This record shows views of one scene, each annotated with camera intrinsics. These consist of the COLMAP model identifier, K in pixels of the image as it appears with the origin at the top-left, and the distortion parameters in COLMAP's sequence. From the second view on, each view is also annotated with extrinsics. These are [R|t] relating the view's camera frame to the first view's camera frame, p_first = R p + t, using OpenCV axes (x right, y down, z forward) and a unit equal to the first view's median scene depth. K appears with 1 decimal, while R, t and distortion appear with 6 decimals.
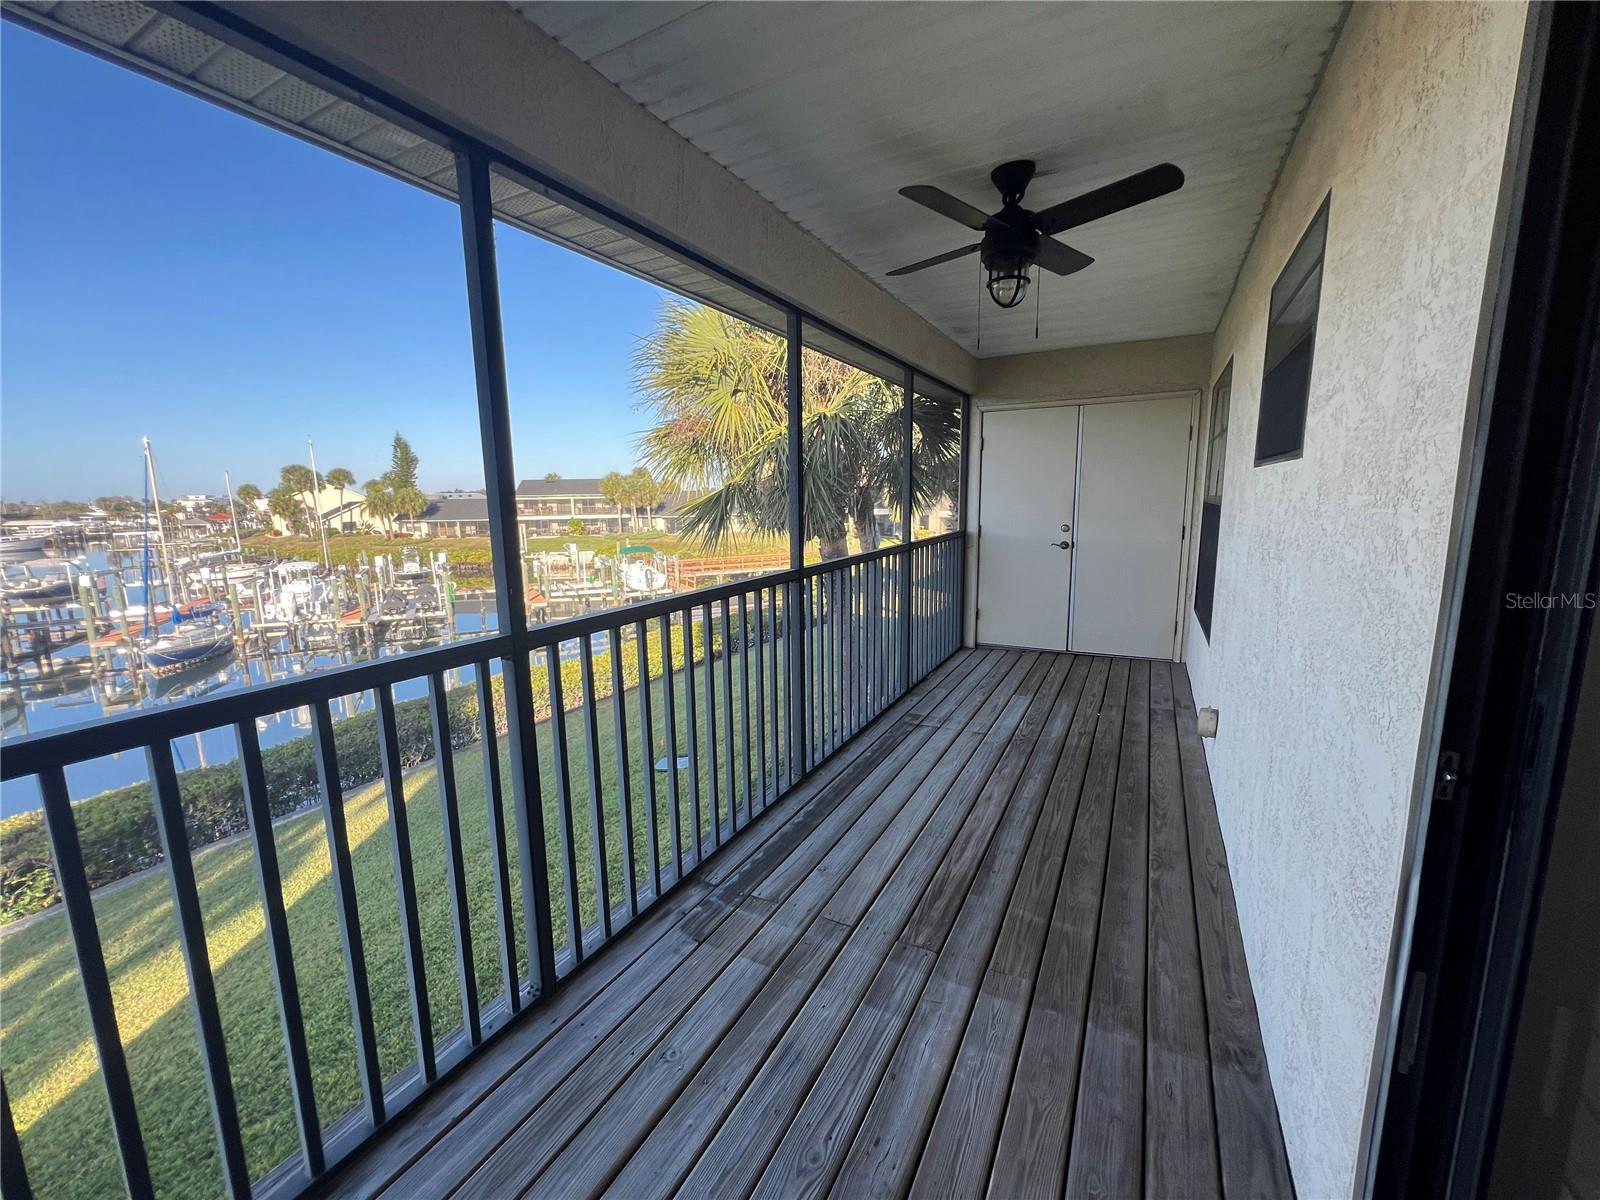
lens RADIAL K [[642.5, 0, 800.0], [0, 642.5, 600.0], [0, 0, 1]] dist [-0.008725, -0.000049]
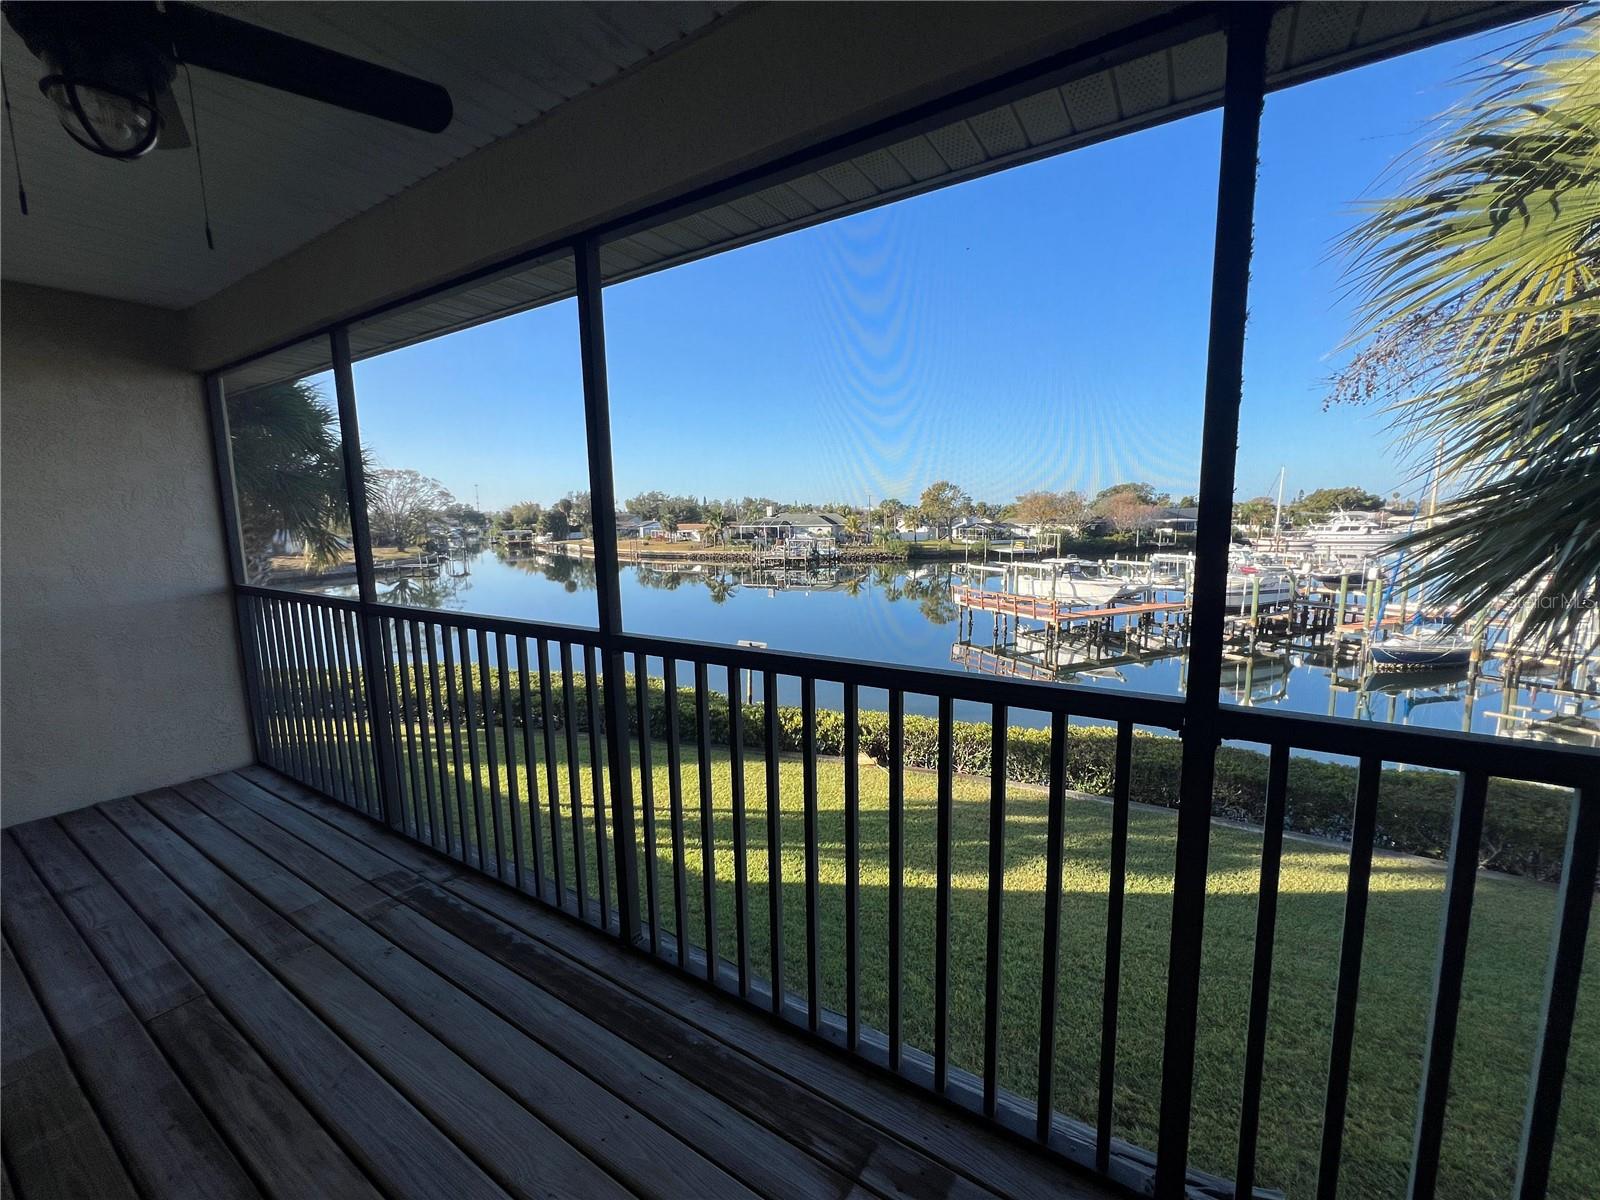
lens RADIAL K [[636.0, 0, 800.0], [0, 636.0, 600.0], [0, 0, 1]] dist [-0.000525, 0.000149]
pose [[-0.067148, 0.151646, -0.986151, 0.528138], [-0.148552, 0.975846, 0.160176, -0.183947], [0.986622, 0.157250, -0.042999, 1.024460]]
